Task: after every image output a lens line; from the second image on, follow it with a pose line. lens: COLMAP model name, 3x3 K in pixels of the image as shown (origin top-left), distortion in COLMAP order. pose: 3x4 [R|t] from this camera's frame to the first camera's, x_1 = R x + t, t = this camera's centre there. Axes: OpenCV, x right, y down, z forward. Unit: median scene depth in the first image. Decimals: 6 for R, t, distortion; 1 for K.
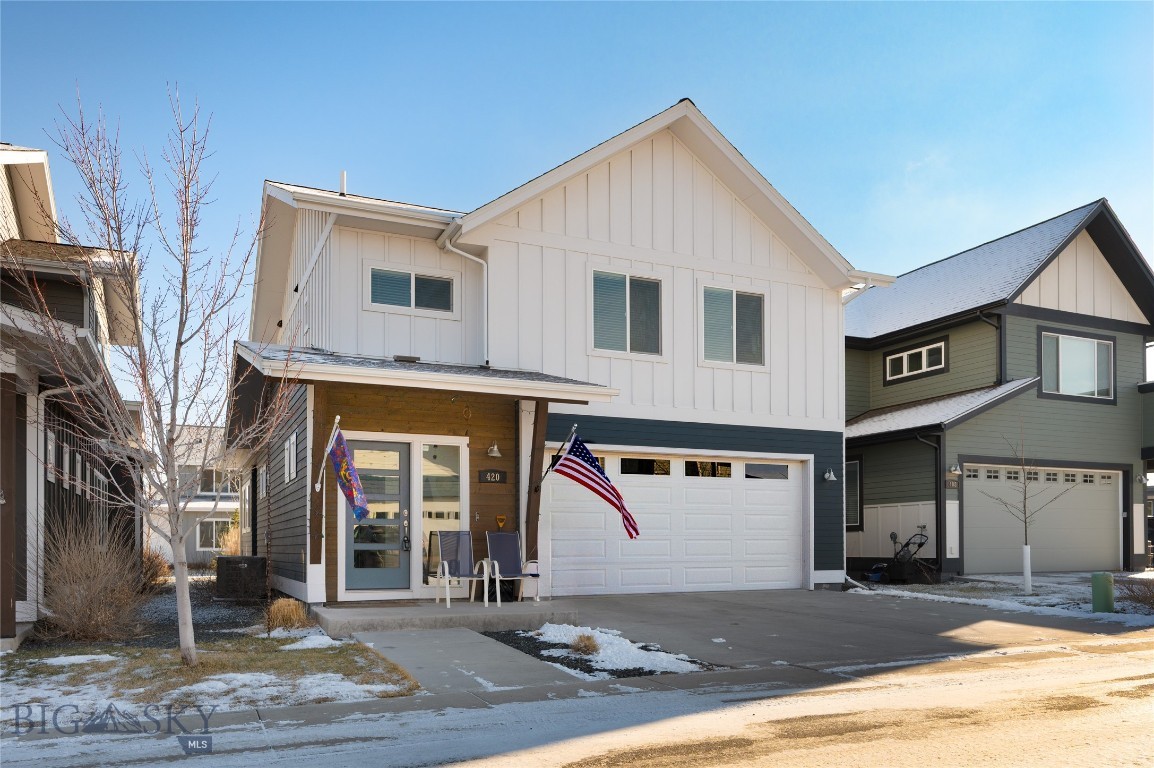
lens RADIAL K [[740.3, 0, 576.8], [0, 740.3, 402.0], [0, 0, 1]] dist [-0.002993, -0.000193]
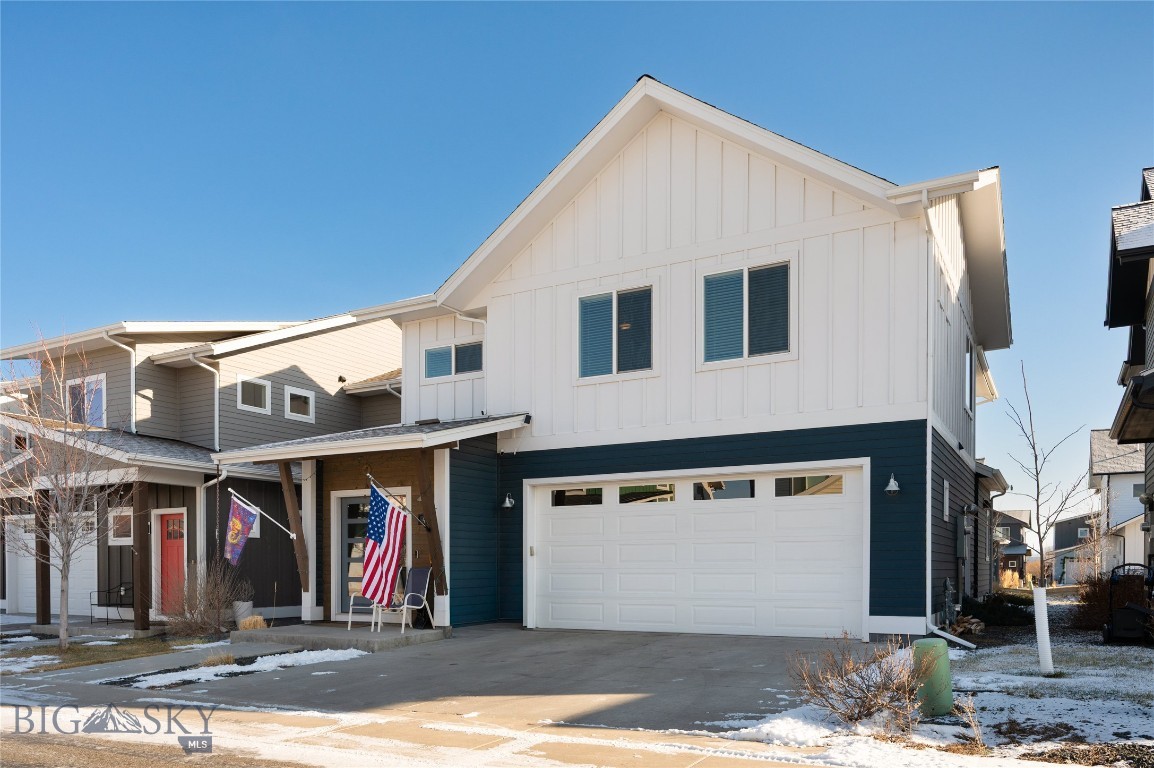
lens RADIAL K [[792.9, 0, 650.3], [0, 792.9, 433.2], [0, 0, 1]] dist [0.004057, 0.000570]
pose [[0.671369, -0.127895, -0.730005, 0.804791], [0.138465, 0.989299, -0.045980, 0.057939], [0.728074, -0.070211, 0.681894, 0.334115]]
